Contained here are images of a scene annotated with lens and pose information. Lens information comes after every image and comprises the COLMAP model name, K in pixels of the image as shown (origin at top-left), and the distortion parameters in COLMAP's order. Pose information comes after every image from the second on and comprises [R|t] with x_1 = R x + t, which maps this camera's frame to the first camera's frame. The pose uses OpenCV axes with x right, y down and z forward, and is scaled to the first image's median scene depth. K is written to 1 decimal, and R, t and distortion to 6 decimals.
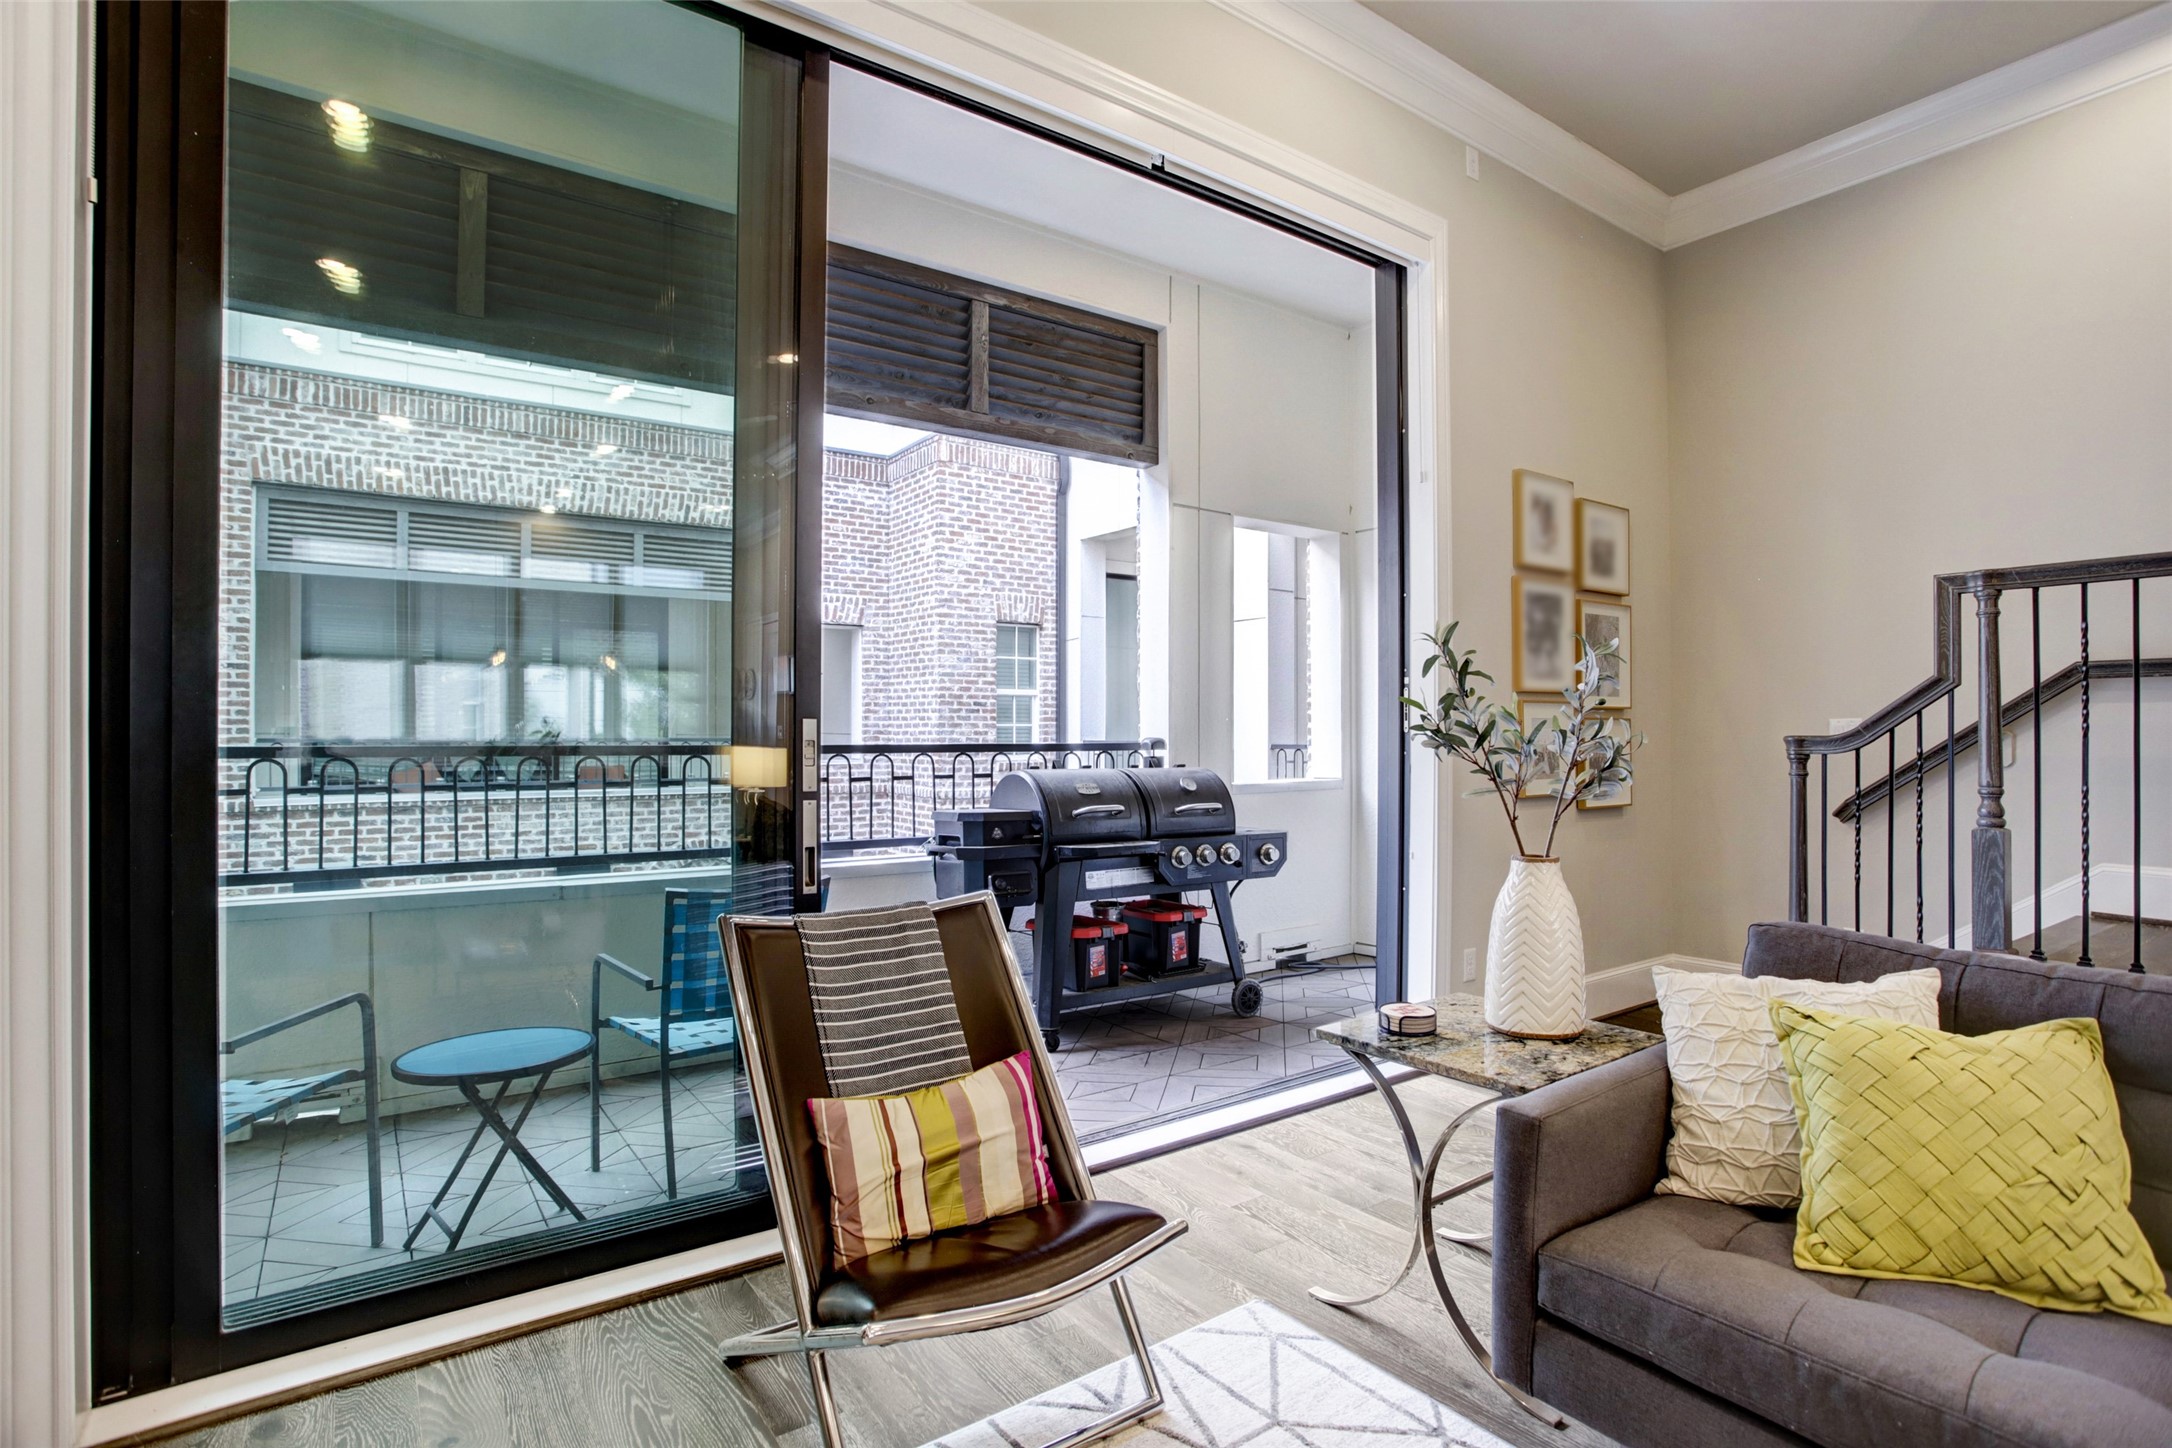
lens RADIAL K [[1076.5, 0, 1089.9], [0, 1076.5, 727.2], [0, 0, 1]] dist [-0.055502, 0.015892]
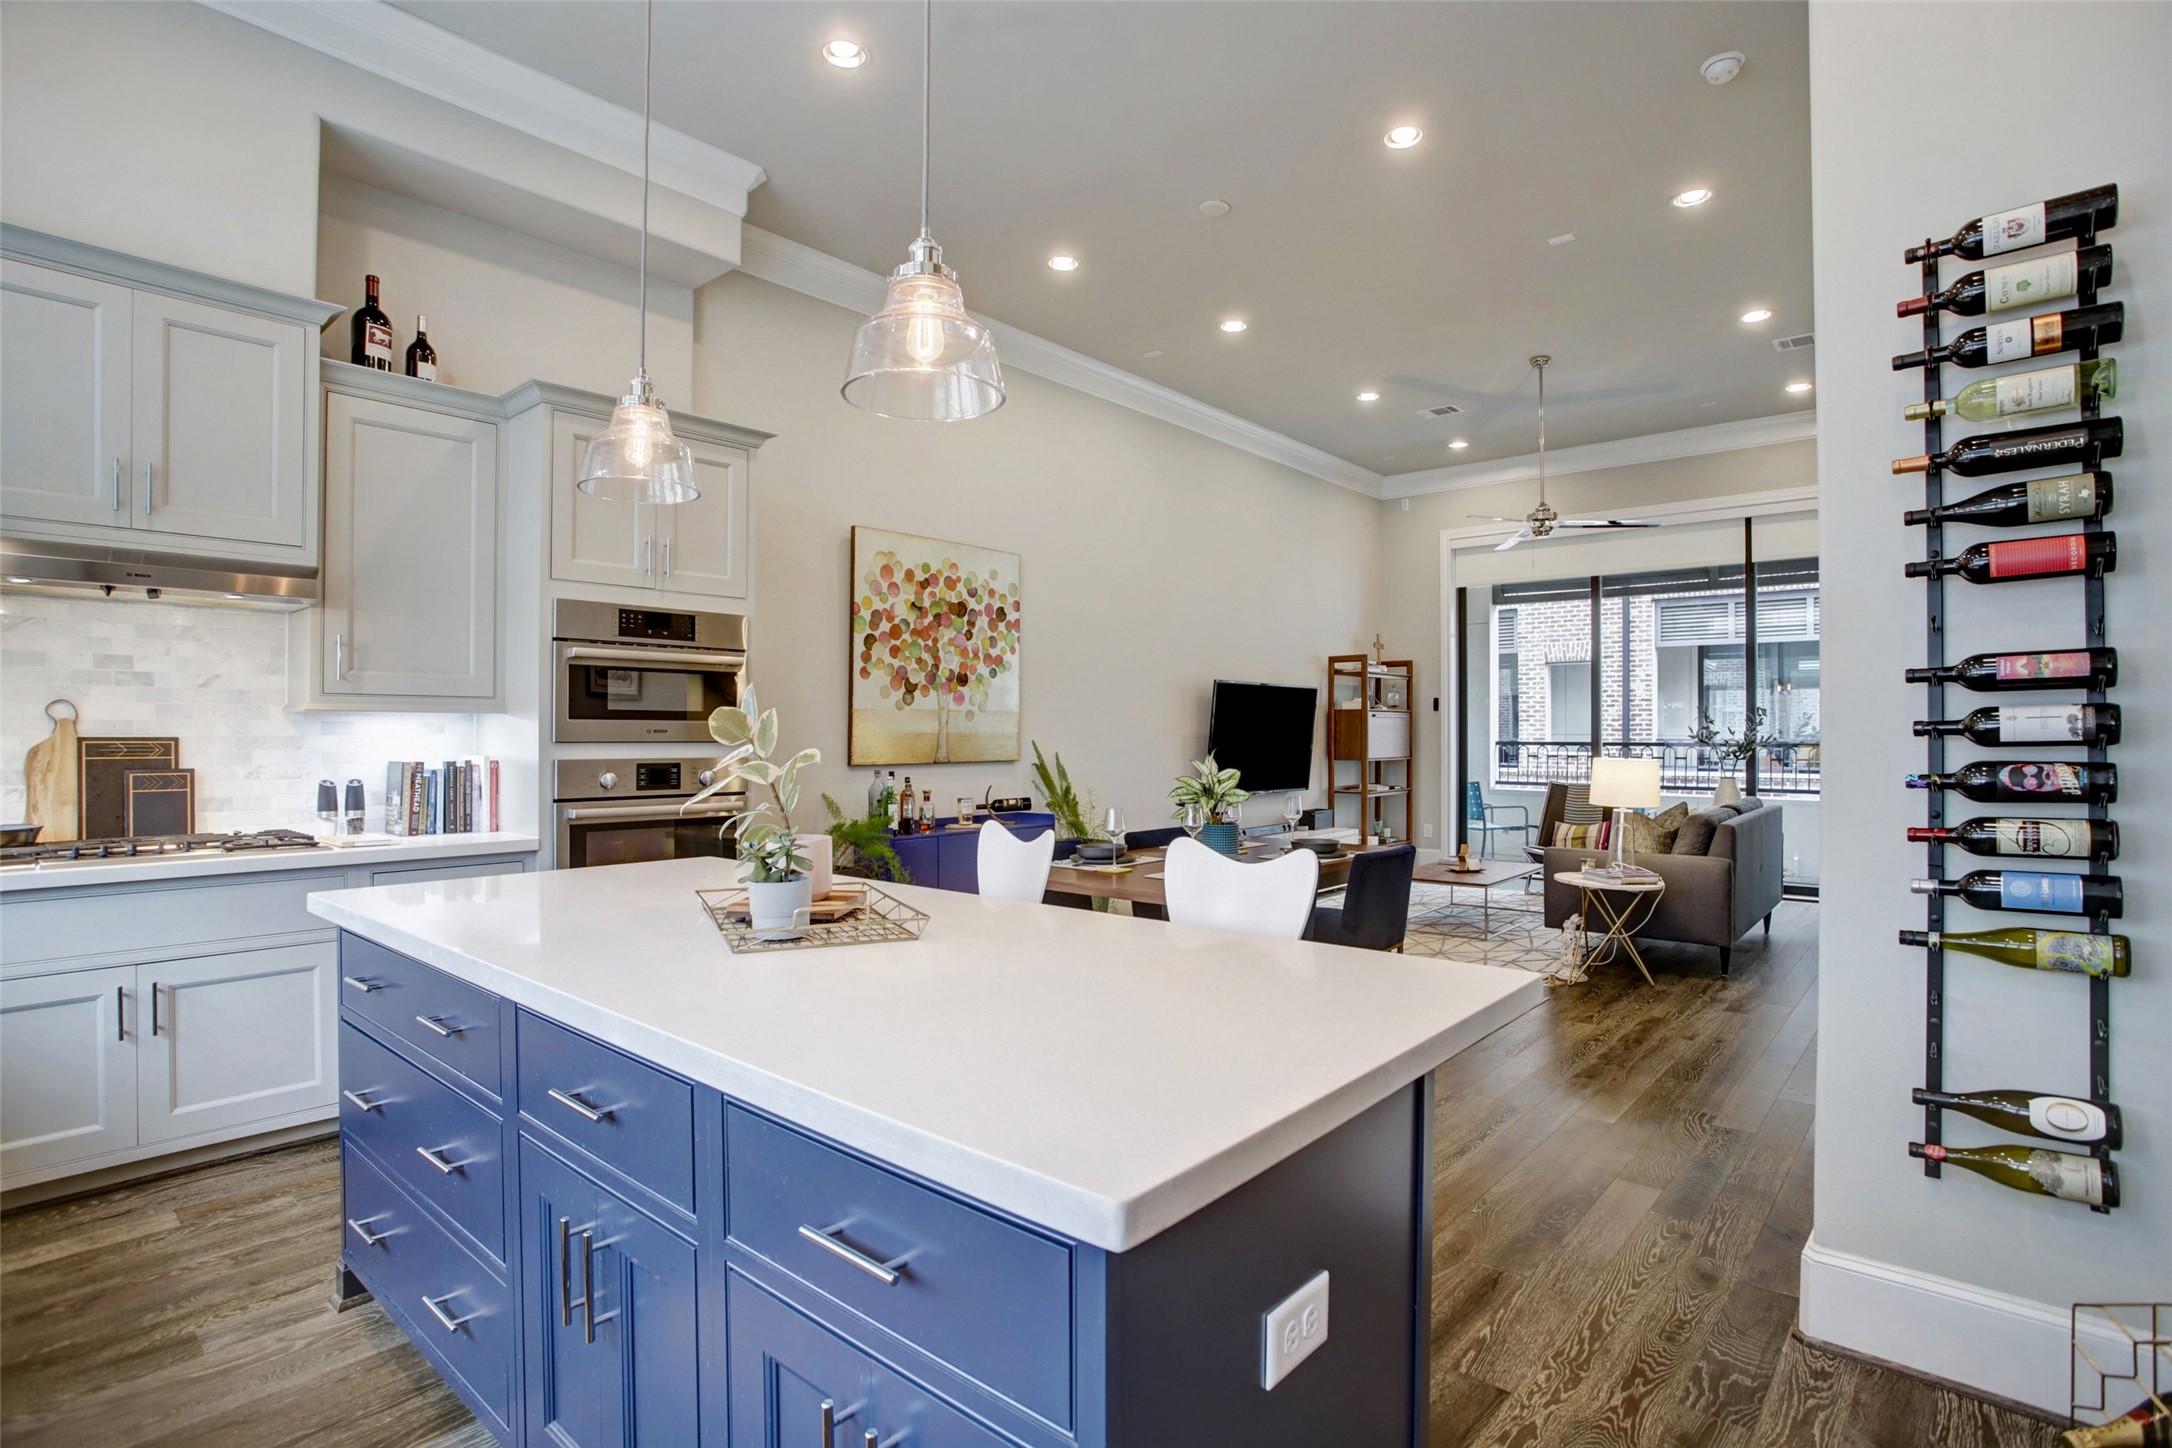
lens RADIAL K [[1076.5, 0, 1088.0], [0, 1076.5, 727.2], [0, 0, 1]] dist [-0.055502, 0.015892]
pose [[0.251903, -0.008922, -0.967711, 1.967672], [0.002093, 0.999960, -0.008675, -0.002923], [0.967750, 0.000160, 0.251911, -1.105720]]
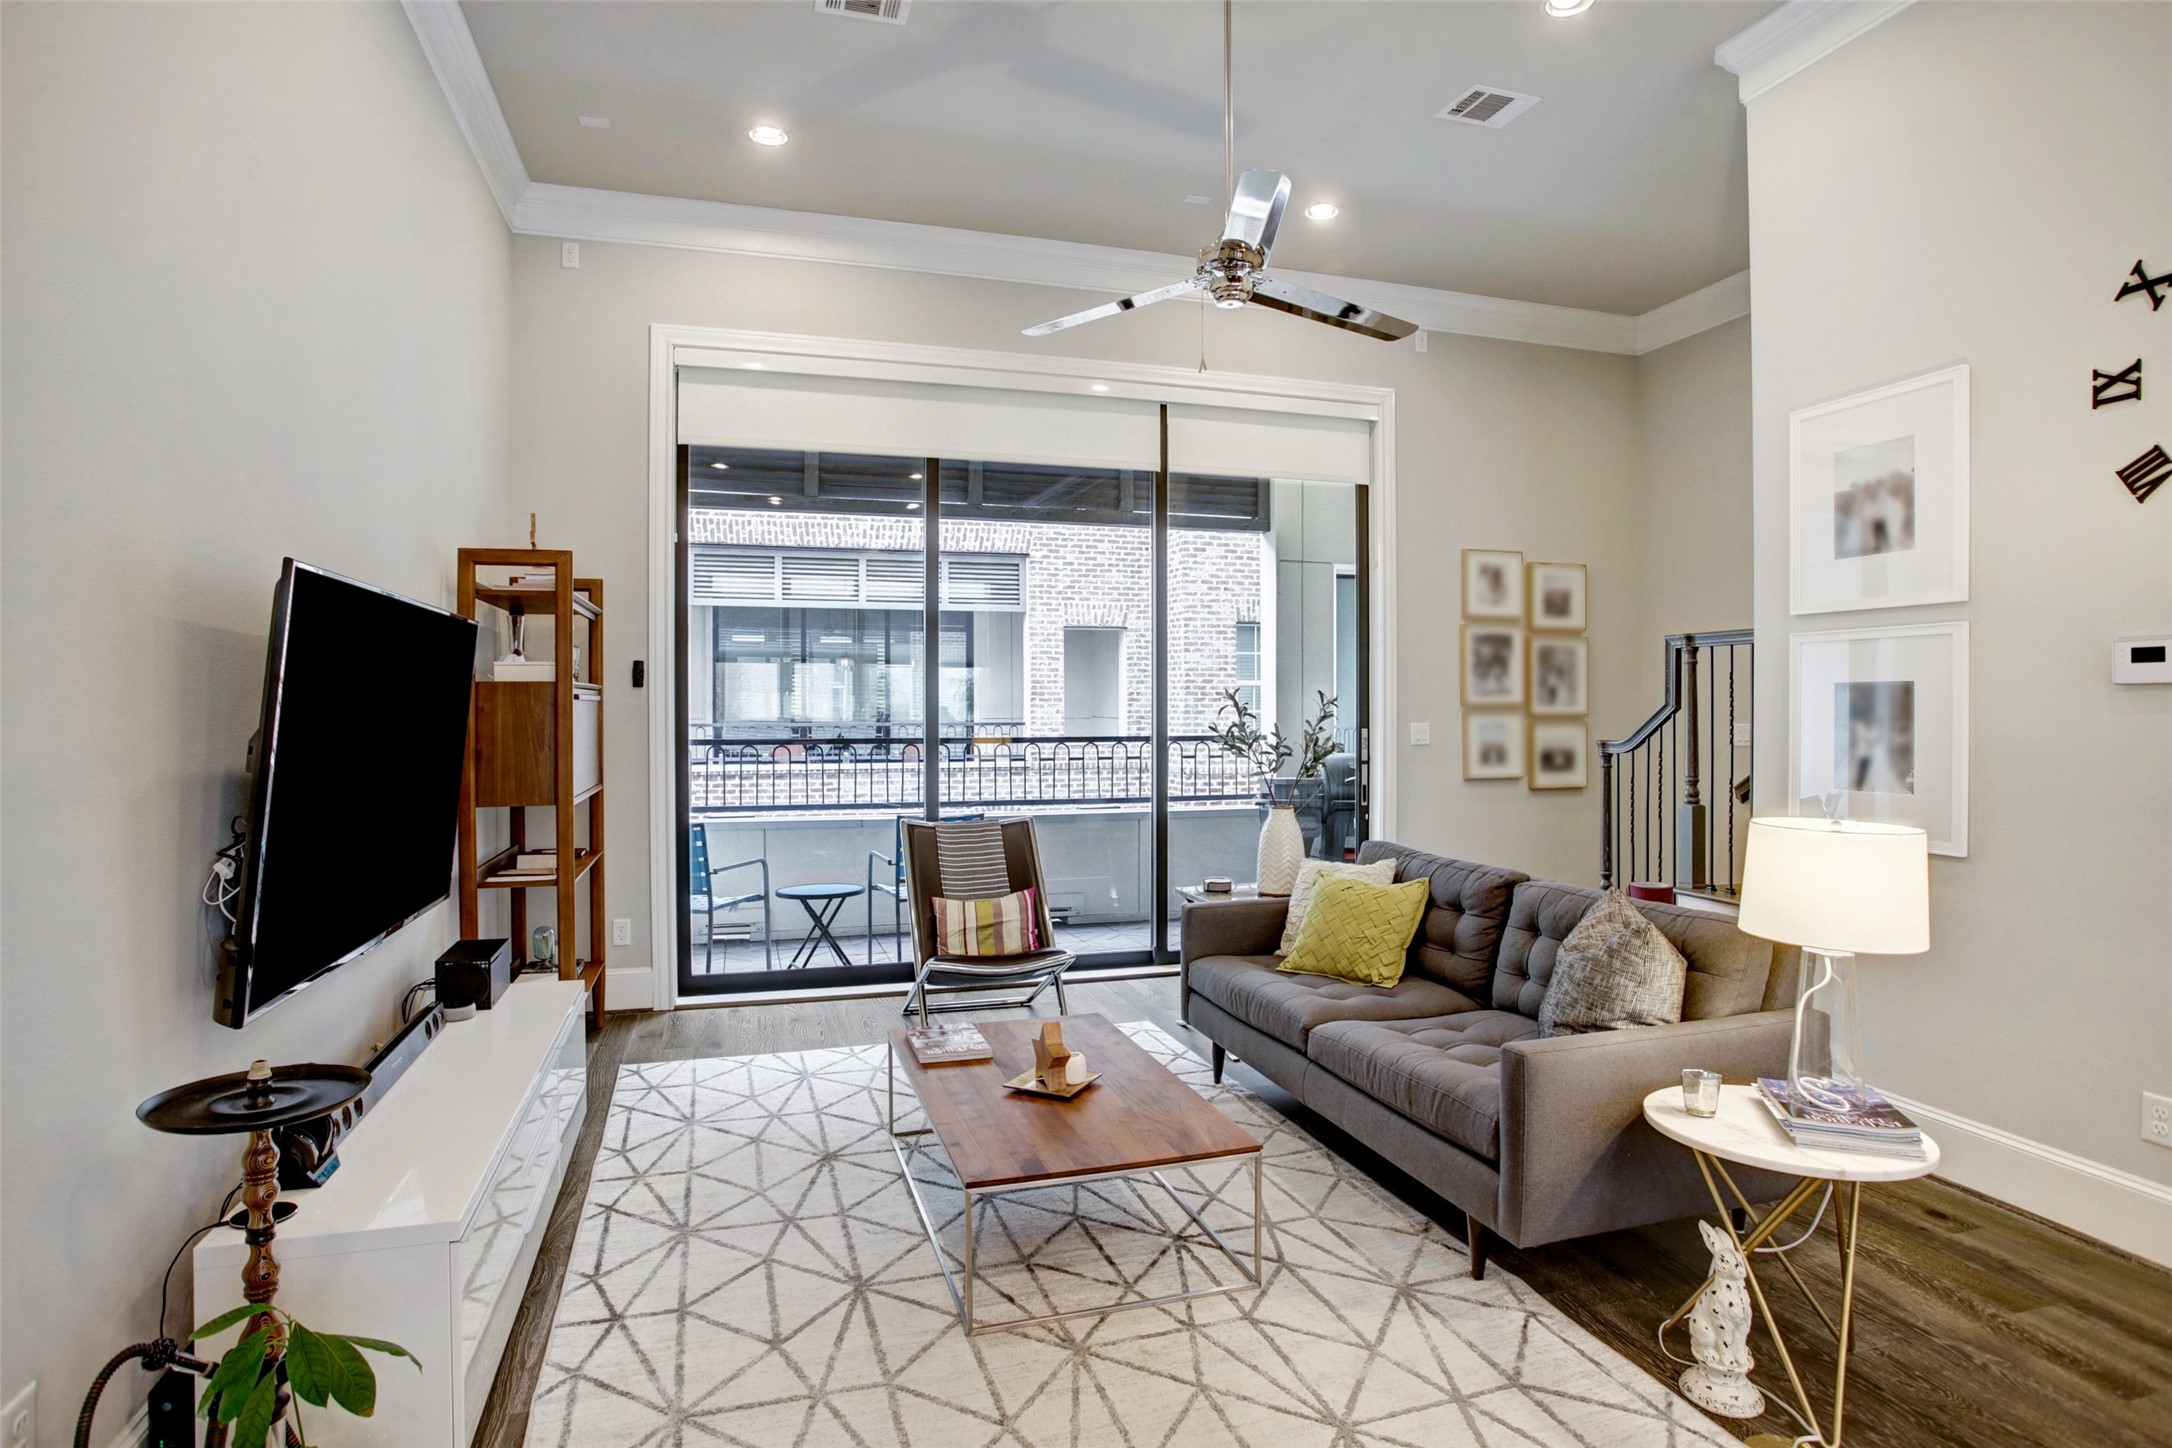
lens RADIAL K [[1128.0, 0, 1083.3], [0, 1128.0, 721.5], [0, 0, 1]] dist [-0.056973, 0.000537]
pose [[0.950974, 0.003395, -0.309252, 0.463781], [0.001754, 0.999864, 0.016371, -0.045241], [0.309266, -0.016111, 0.950839, -0.709564]]
